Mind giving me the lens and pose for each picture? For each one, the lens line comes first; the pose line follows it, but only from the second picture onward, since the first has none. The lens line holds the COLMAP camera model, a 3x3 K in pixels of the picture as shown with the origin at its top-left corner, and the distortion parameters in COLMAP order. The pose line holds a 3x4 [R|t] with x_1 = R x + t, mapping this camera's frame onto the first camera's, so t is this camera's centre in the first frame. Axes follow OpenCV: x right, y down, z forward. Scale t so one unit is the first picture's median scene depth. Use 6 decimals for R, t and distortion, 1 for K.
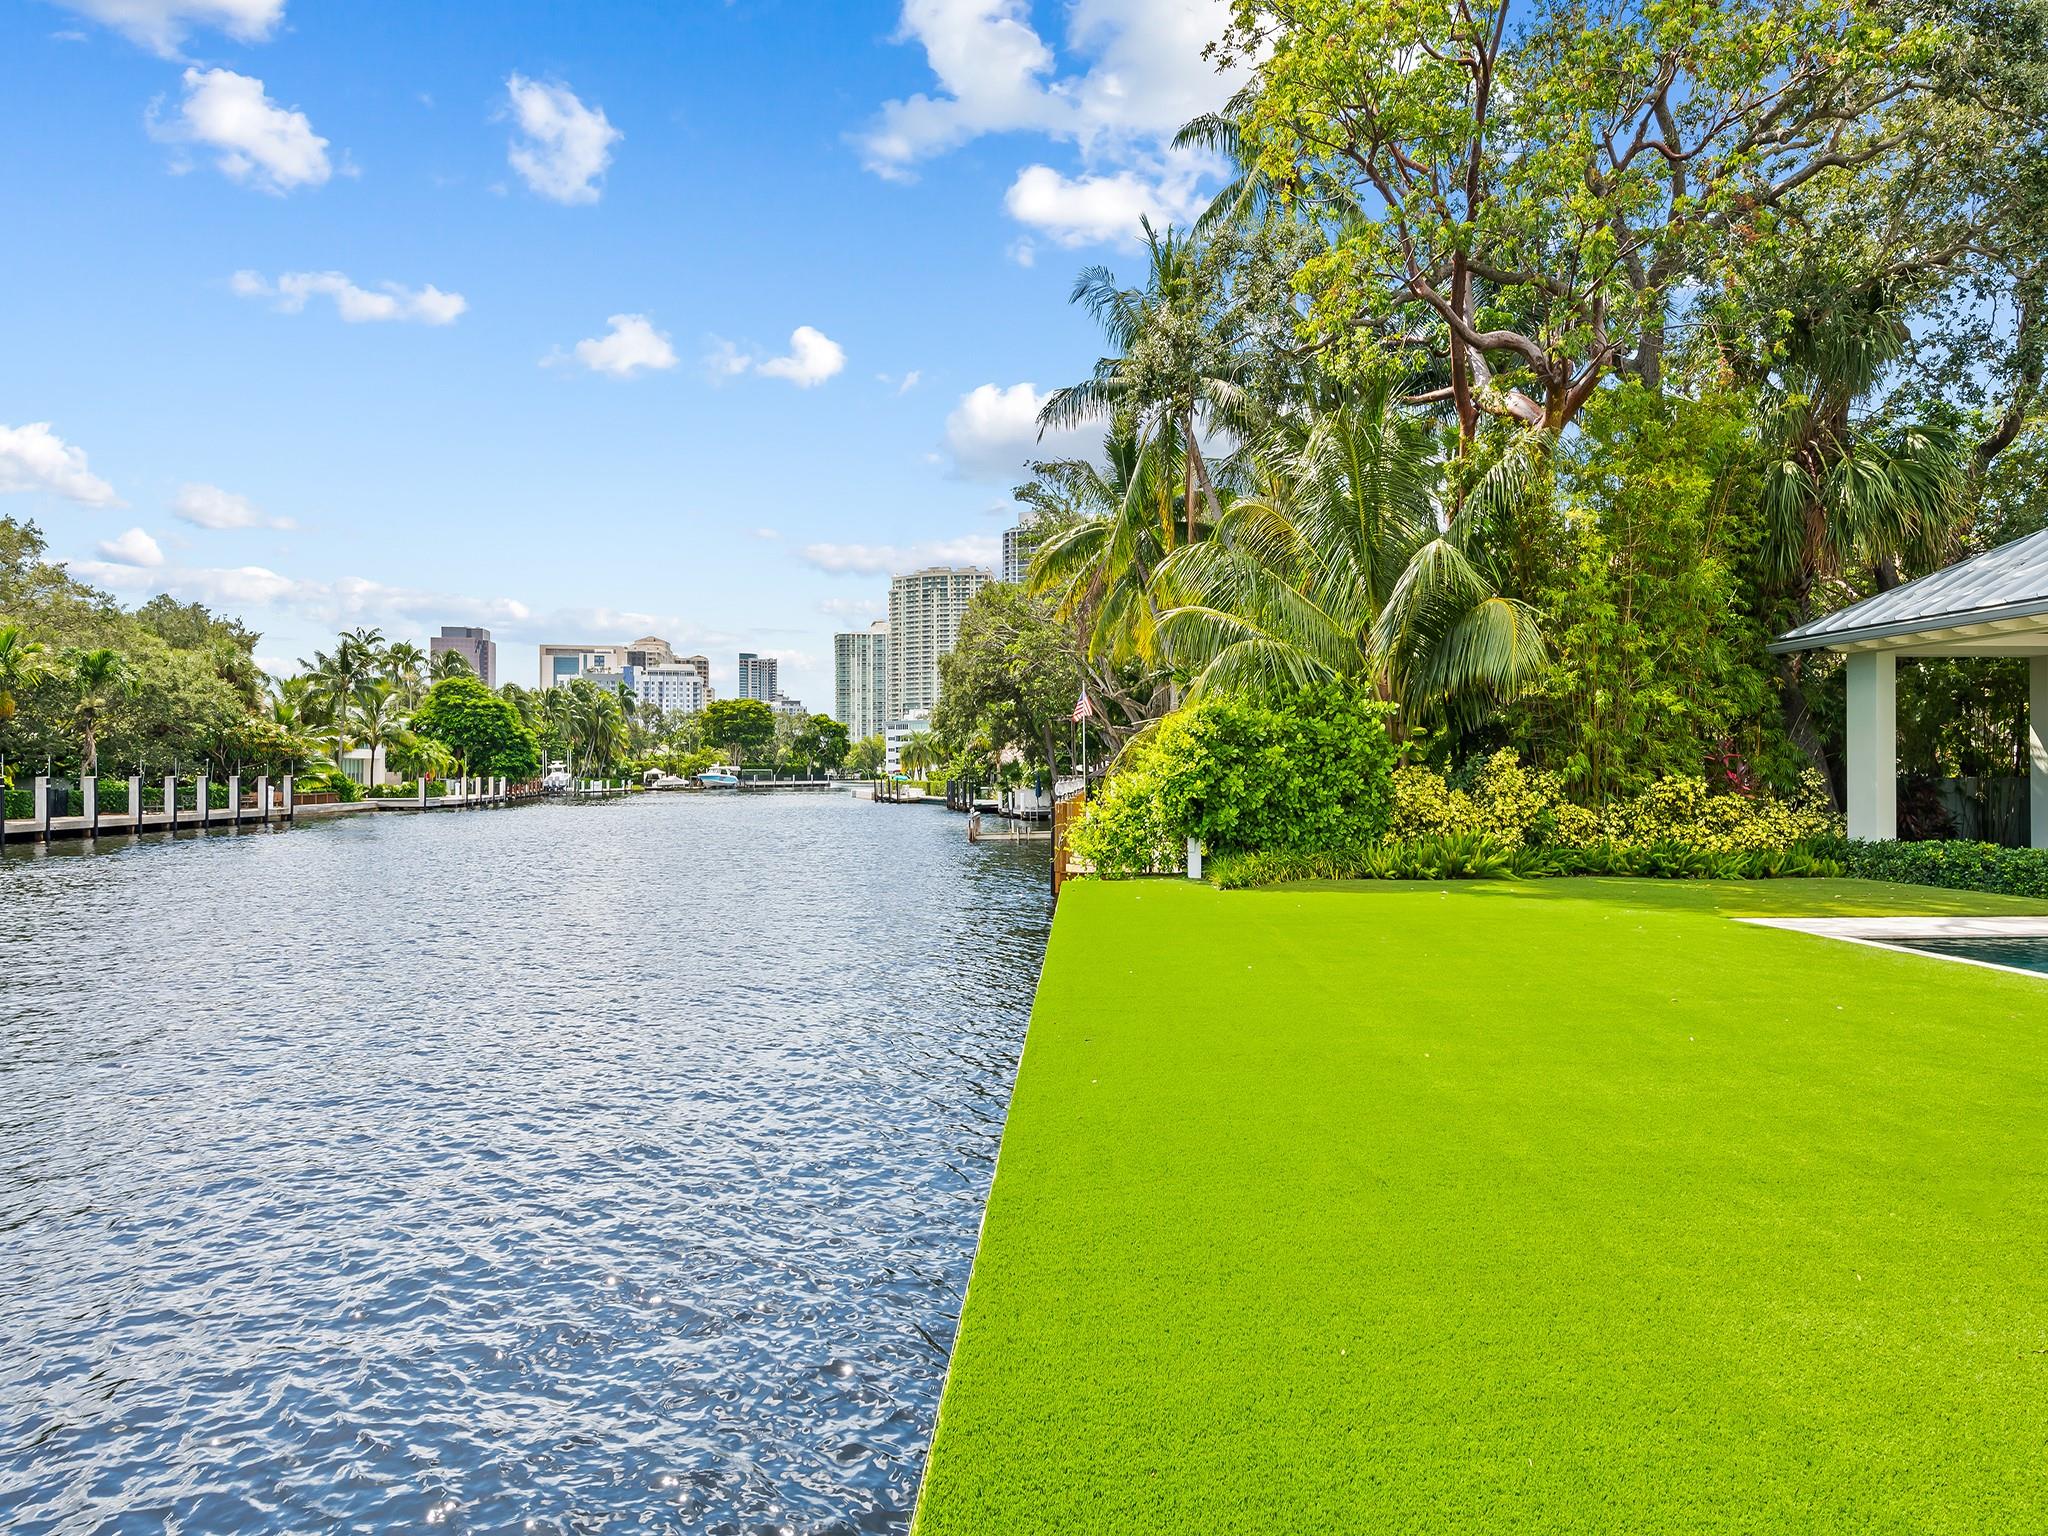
lens RADIAL K [[1121.8, 0, 1022.3], [0, 1121.8, 767.0], [0, 0, 1]] dist [0.017255, -0.006686]
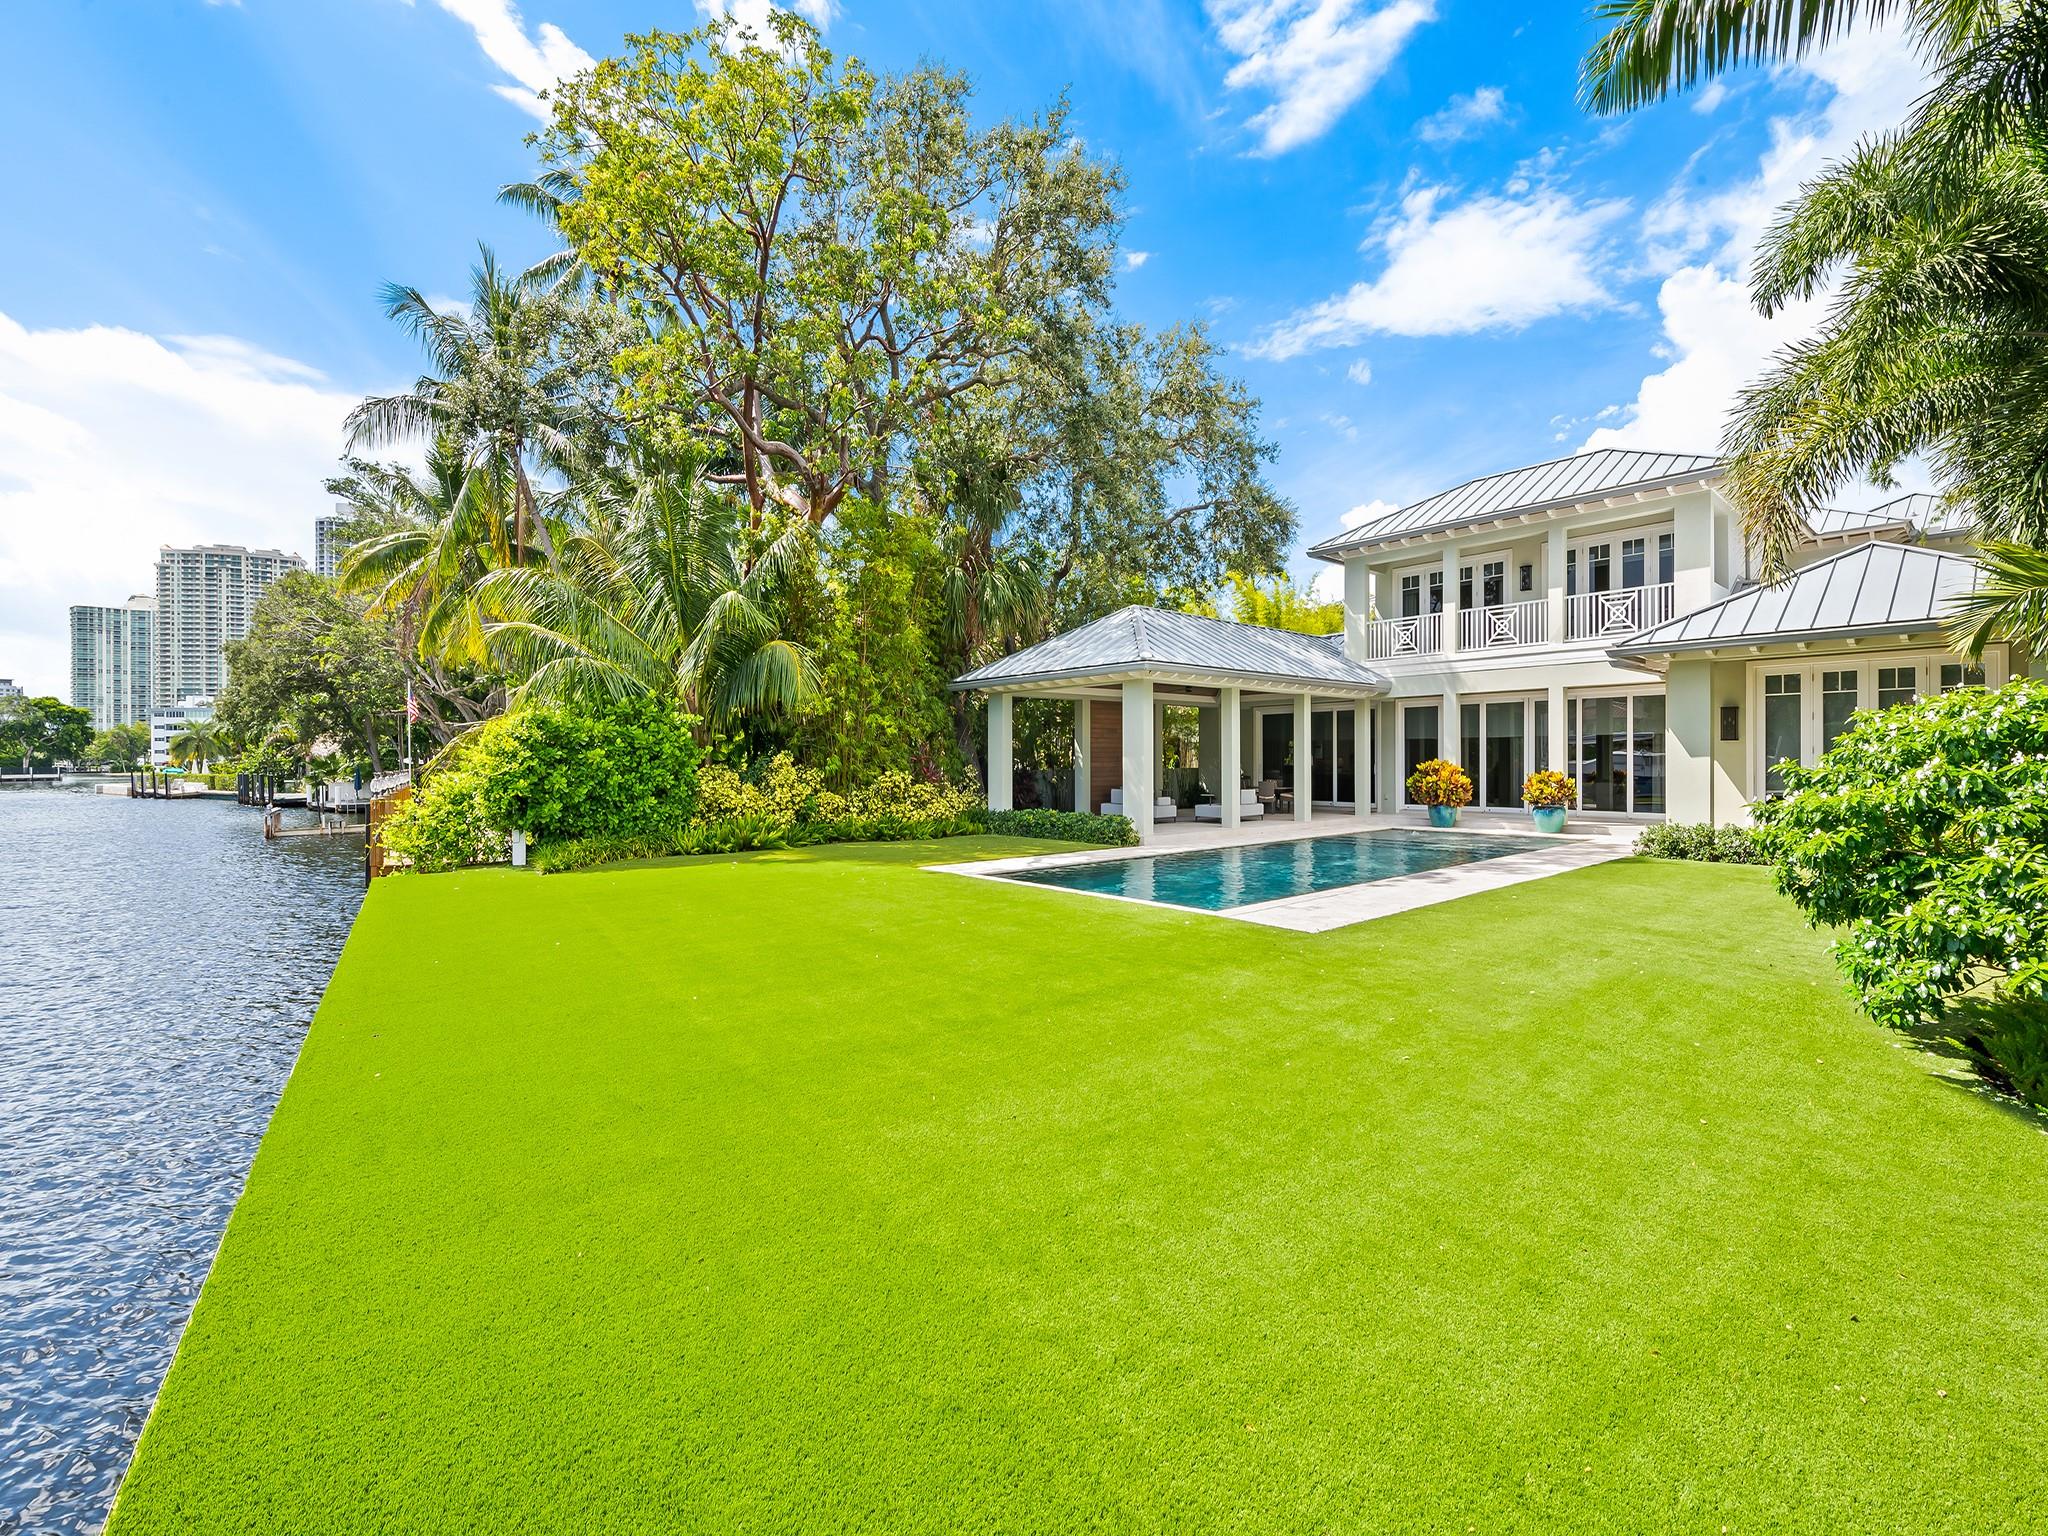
lens RADIAL K [[881.3, 0, 1033.5], [0, 881.3, 767.7], [0, 0, 1]] dist [0.001868, -0.002920]
pose [[0.787385, -0.004900, 0.616442, 0.012844], [-0.002017, 0.999943, 0.010525, -0.008884], [-0.616458, -0.009531, 0.787330, -0.019456]]
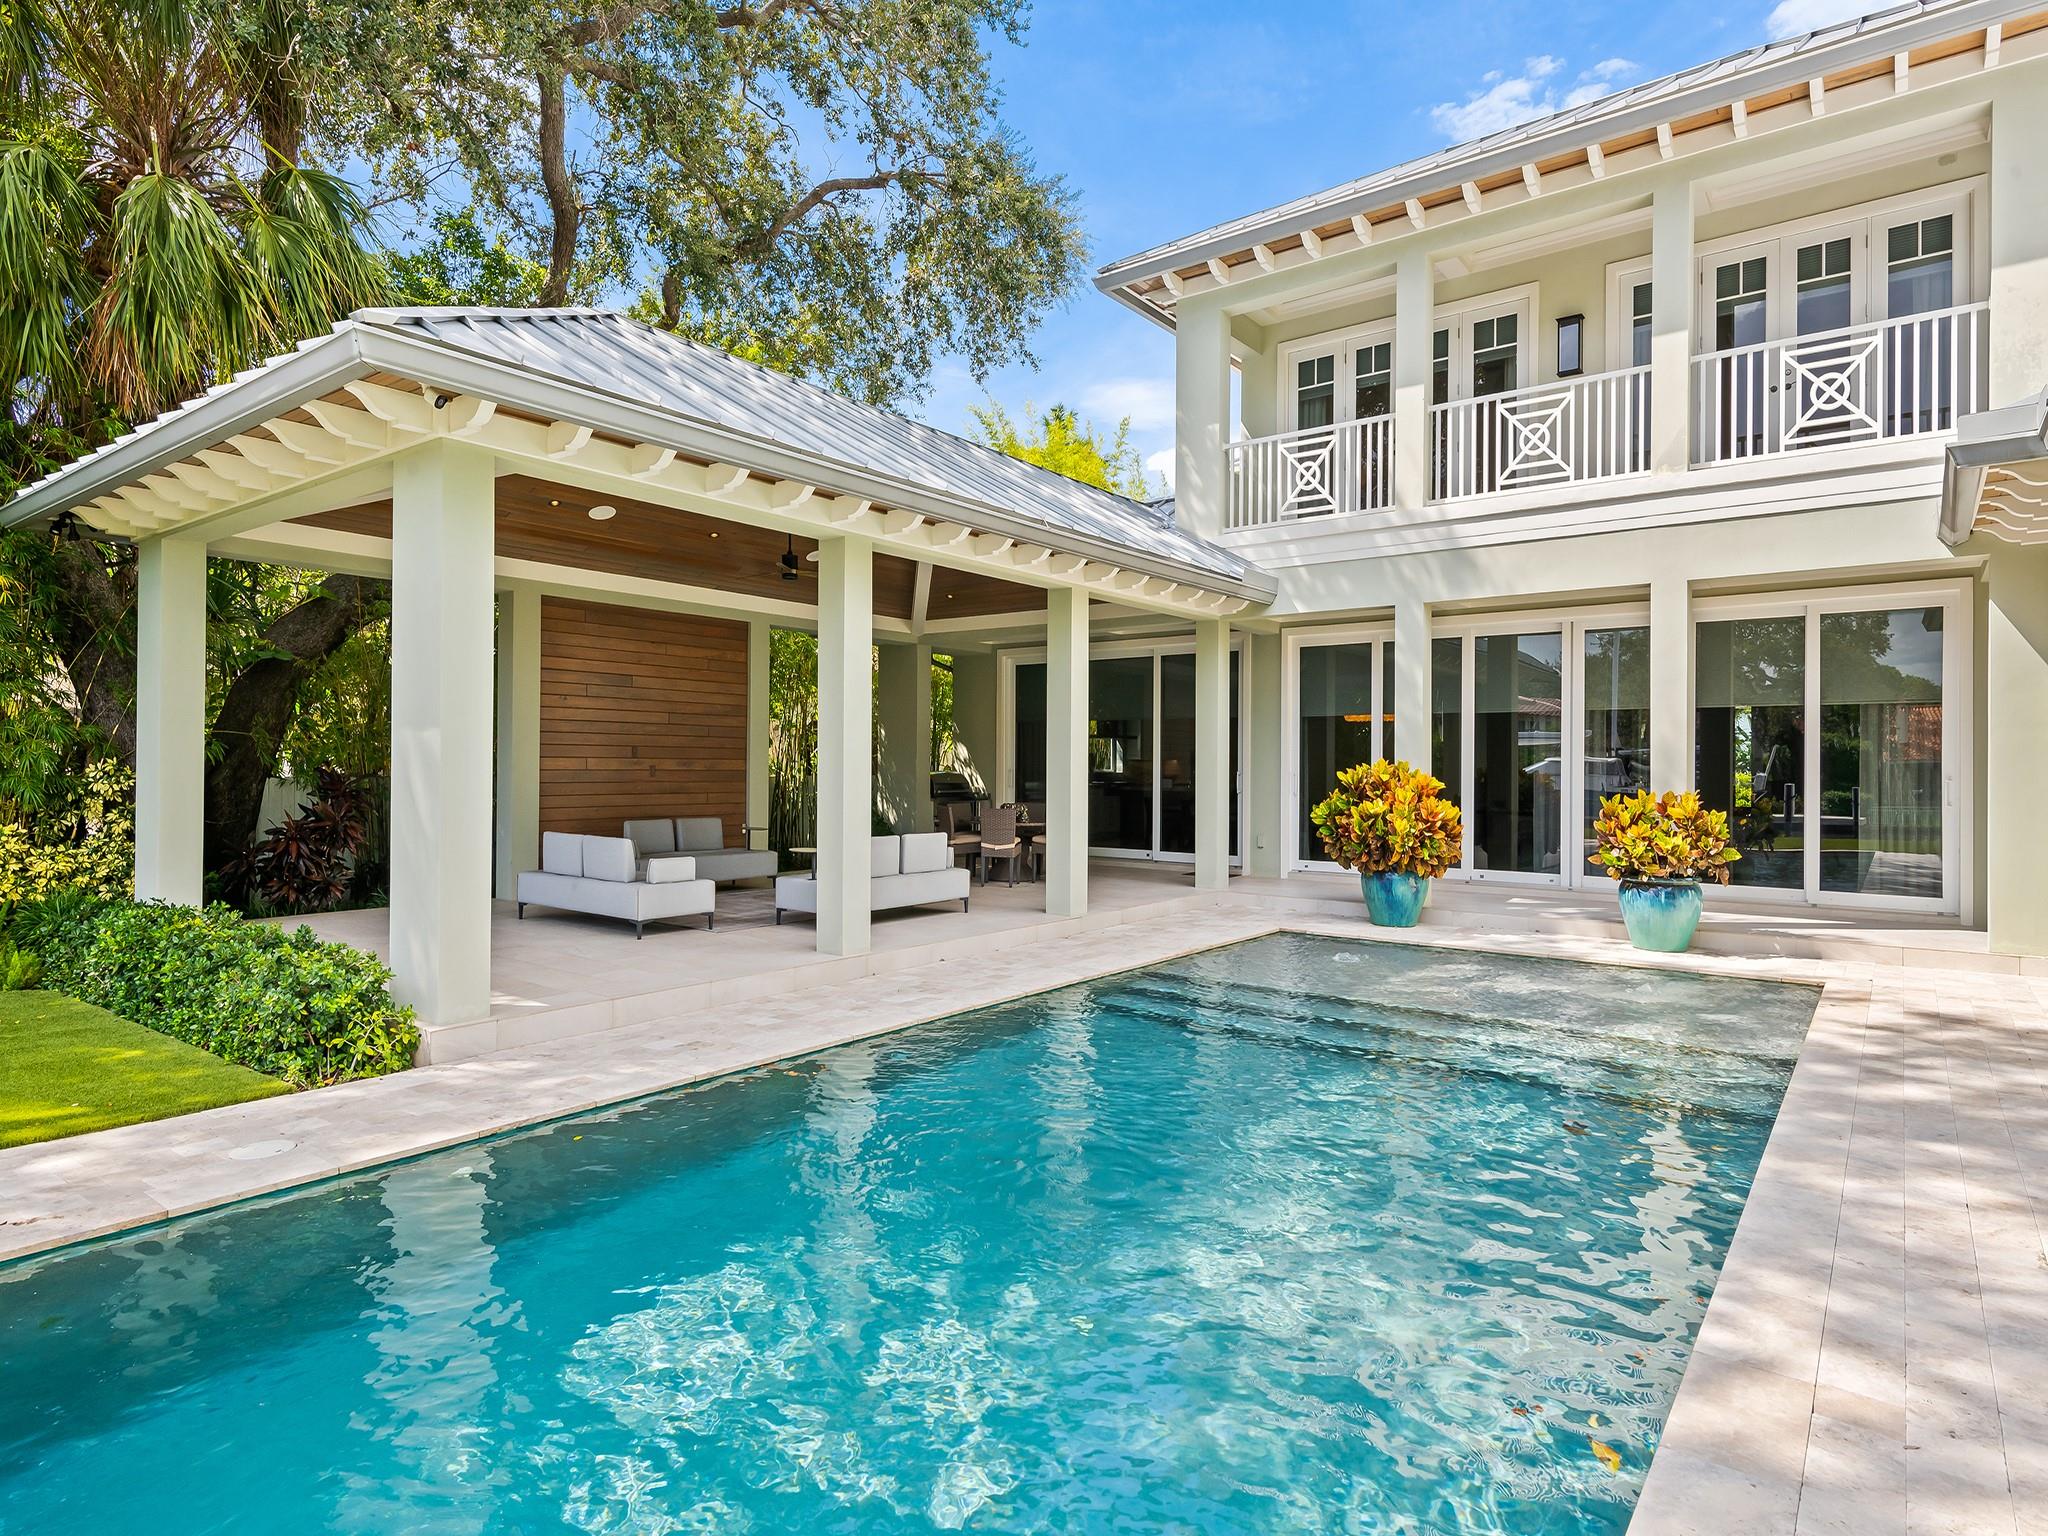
lens RADIAL K [[1121.8, 0, 1041.5], [0, 1121.8, 756.7], [0, 0, 1]] dist [0.017255, -0.006686]
pose [[0.647296, 0.011286, 0.762155, 0.756273], [-0.013813, 0.999900, -0.003076, -0.004566], [-0.762114, -0.008537, 0.647387, 0.431118]]
